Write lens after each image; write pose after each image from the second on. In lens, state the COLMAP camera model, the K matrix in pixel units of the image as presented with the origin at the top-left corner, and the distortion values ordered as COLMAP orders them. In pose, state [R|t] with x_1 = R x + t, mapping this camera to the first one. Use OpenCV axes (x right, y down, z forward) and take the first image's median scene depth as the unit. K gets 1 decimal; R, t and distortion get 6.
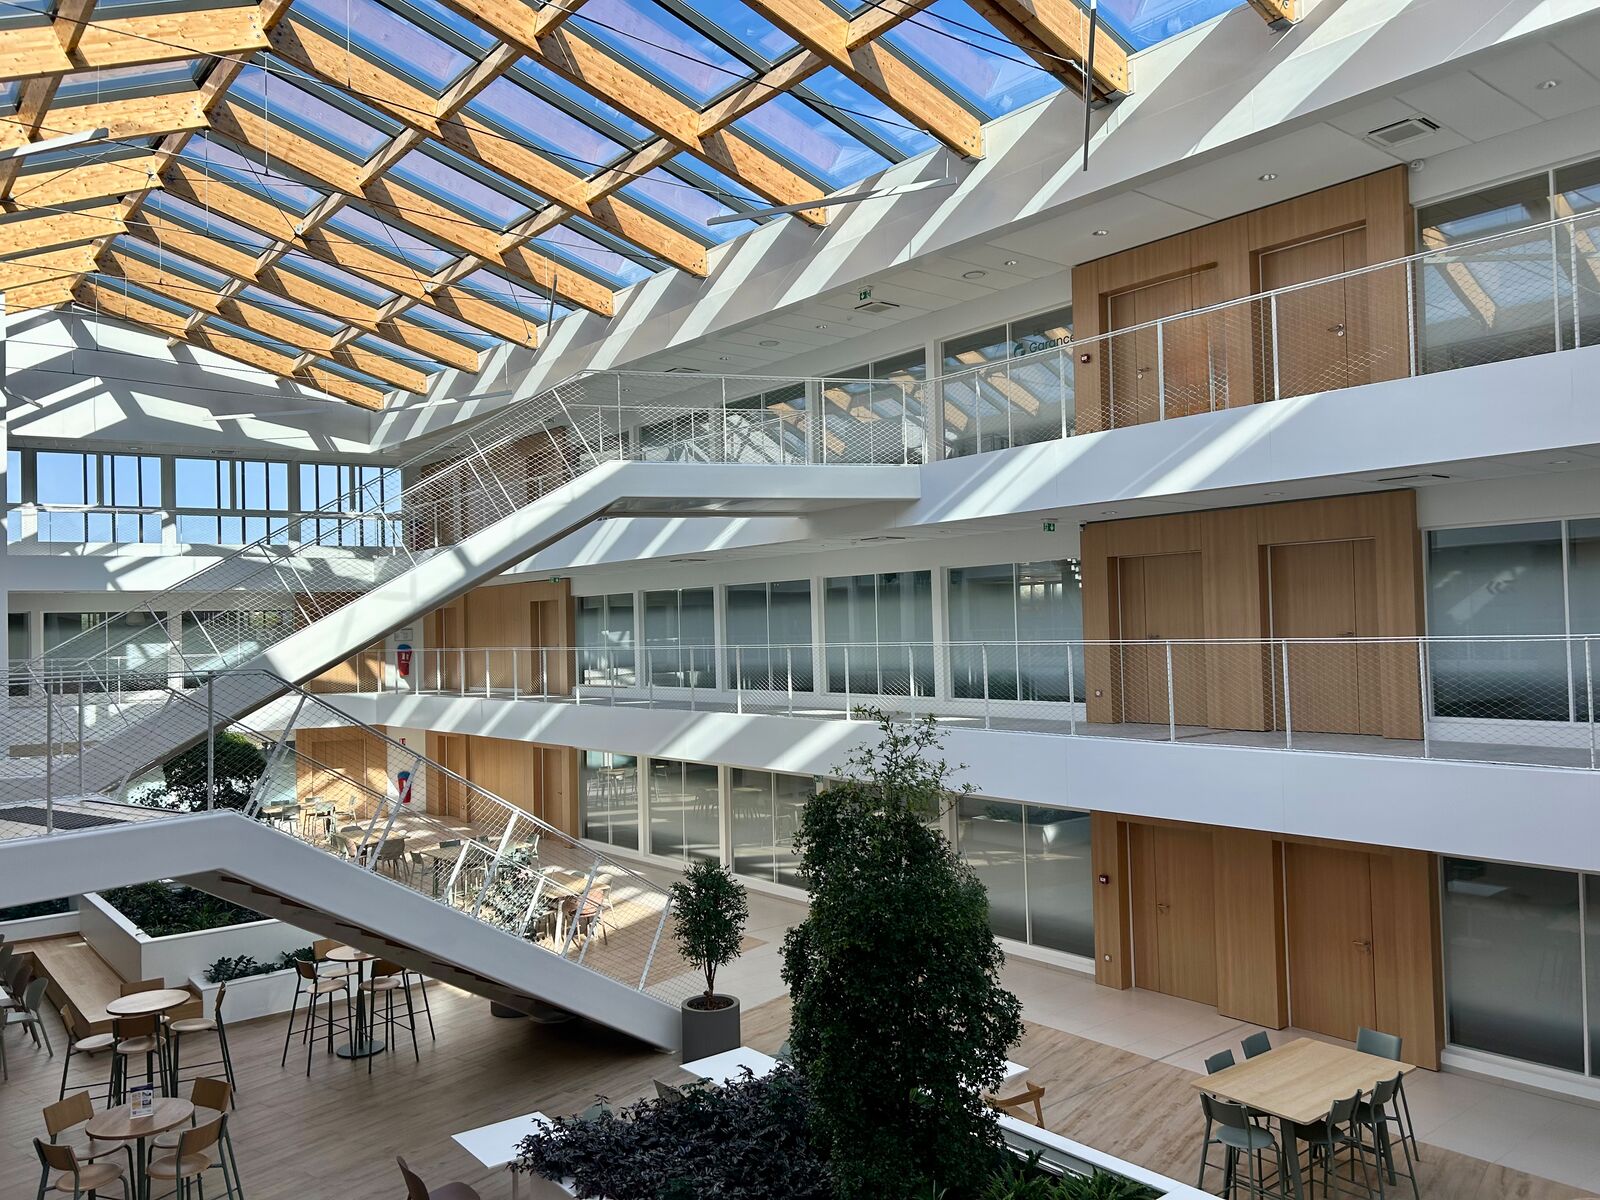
lens RADIAL K [[1192.1, 0, 800.0], [0, 1192.1, 600.0], [0, 0, 1]] dist [0.061301, -0.067094]
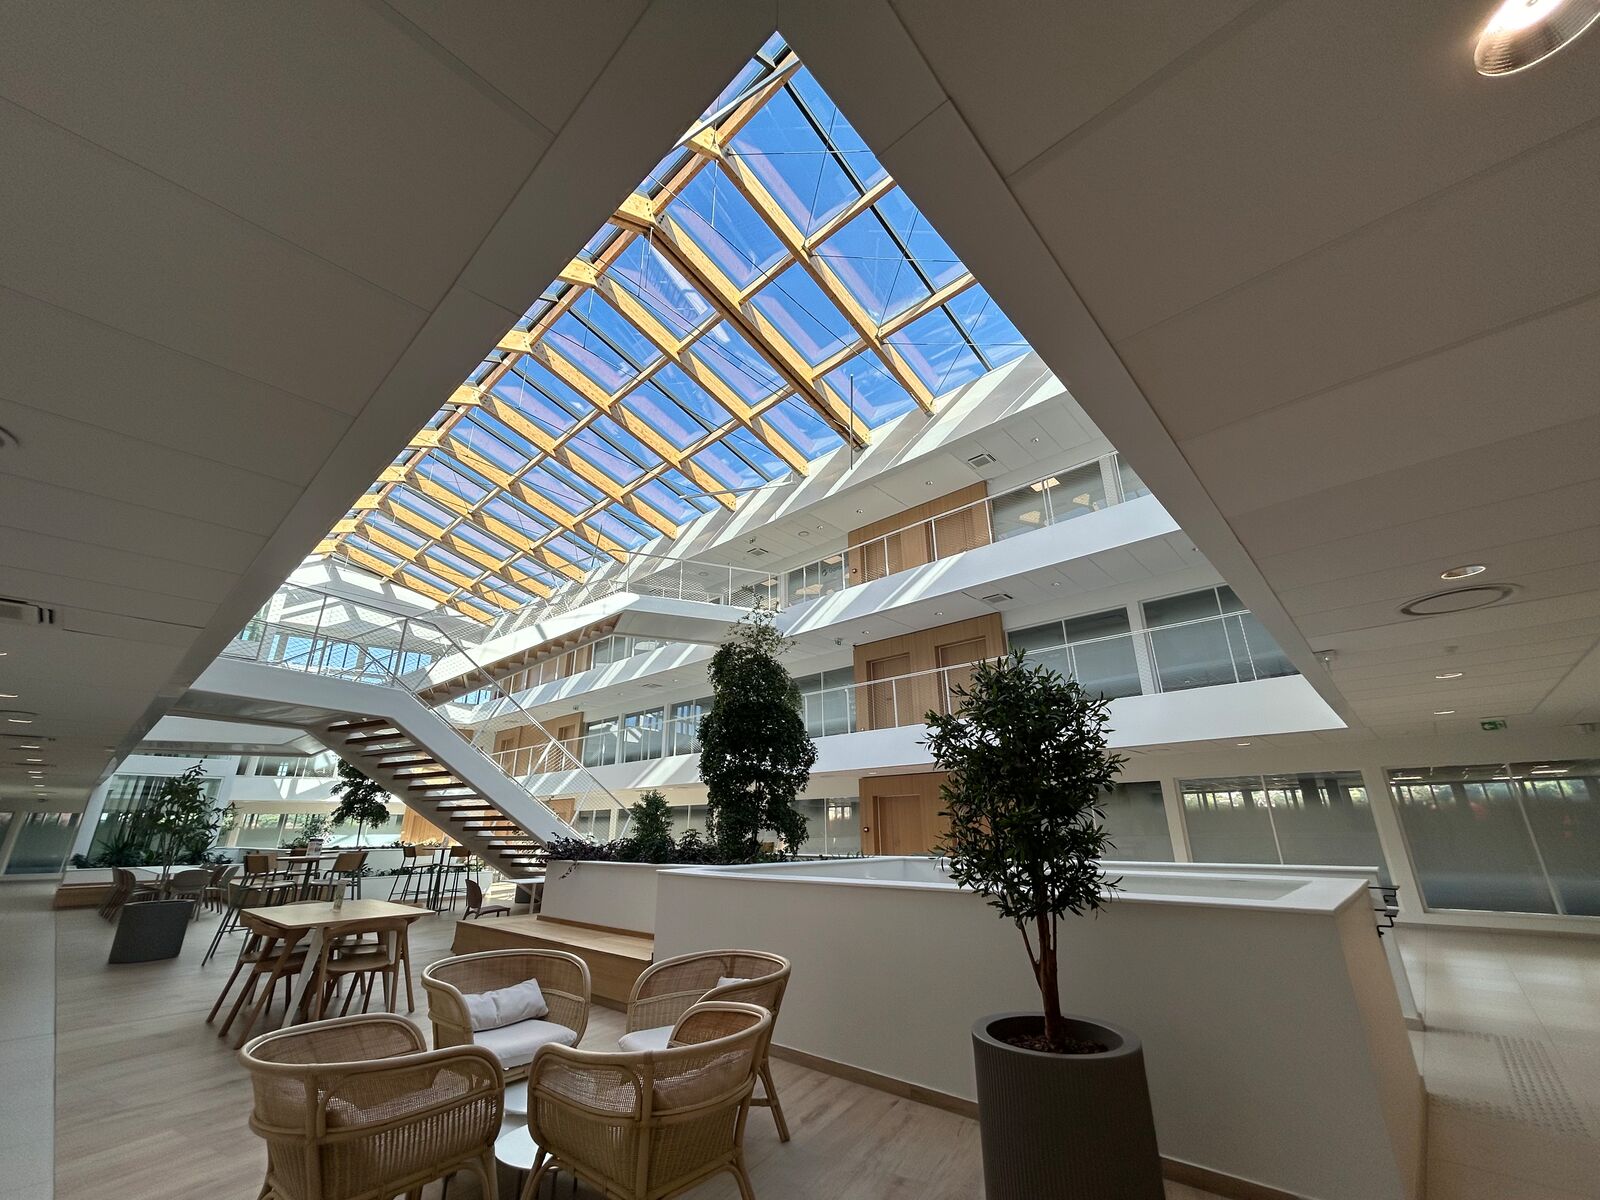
lens RADIAL K [[639.9, 0, 800.0], [0, 639.9, 600.0], [0, 0, 1]] dist [0.000620, -0.000151]
pose [[0.990425, 0.061181, 0.123755, 0.004461], [-0.019209, 0.948789, -0.315326, 0.196600], [-0.136709, 0.309929, 0.940880, -0.035851]]
